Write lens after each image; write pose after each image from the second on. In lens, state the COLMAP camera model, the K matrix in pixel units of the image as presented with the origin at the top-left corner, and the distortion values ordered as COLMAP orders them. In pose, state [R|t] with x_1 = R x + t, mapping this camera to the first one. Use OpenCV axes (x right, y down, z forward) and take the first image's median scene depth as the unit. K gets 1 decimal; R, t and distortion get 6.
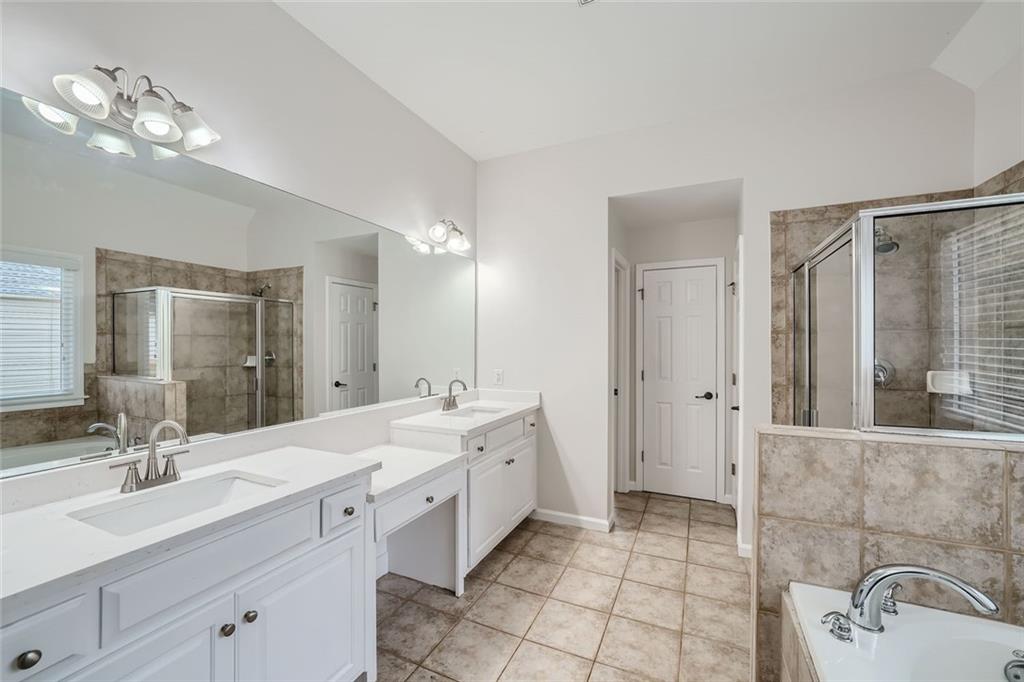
lens RADIAL K [[413.2, 0, 509.4], [0, 413.2, 337.9], [0, 0, 1]] dist [-0.011674, 0.004814]
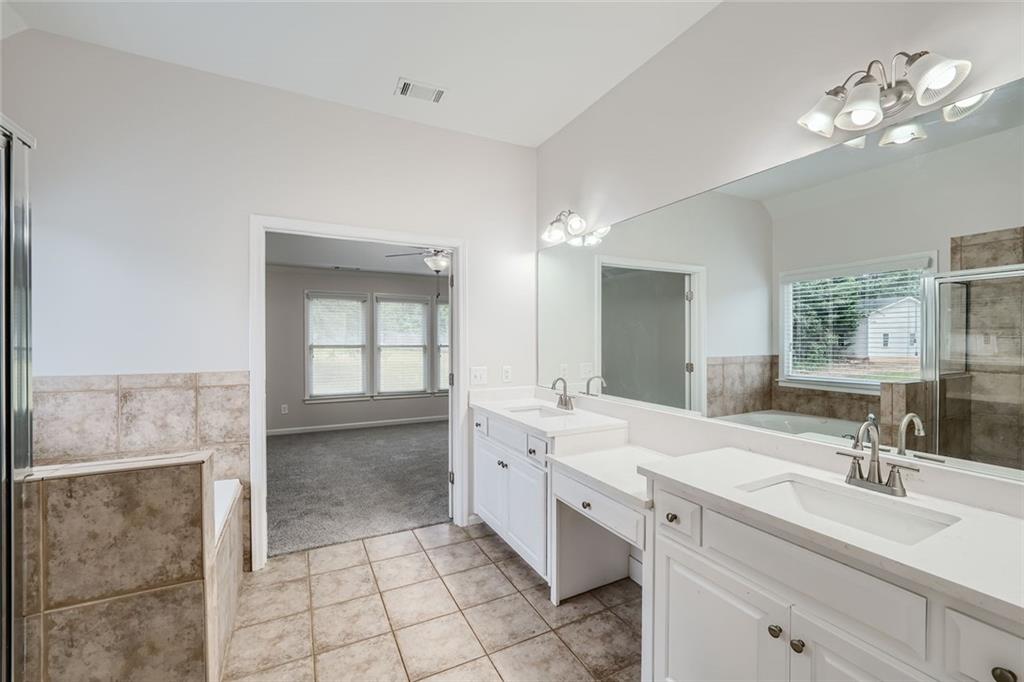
lens RADIAL K [[413.2, 0, 495.6], [0, 413.2, 347.3], [0, 0, 1]] dist [-0.011674, 0.004814]
pose [[-0.612190, 0.012289, -0.790615, 0.420881], [0.004705, 0.999918, 0.011900, 0.014256], [0.790697, 0.003565, -0.612197, 0.889535]]
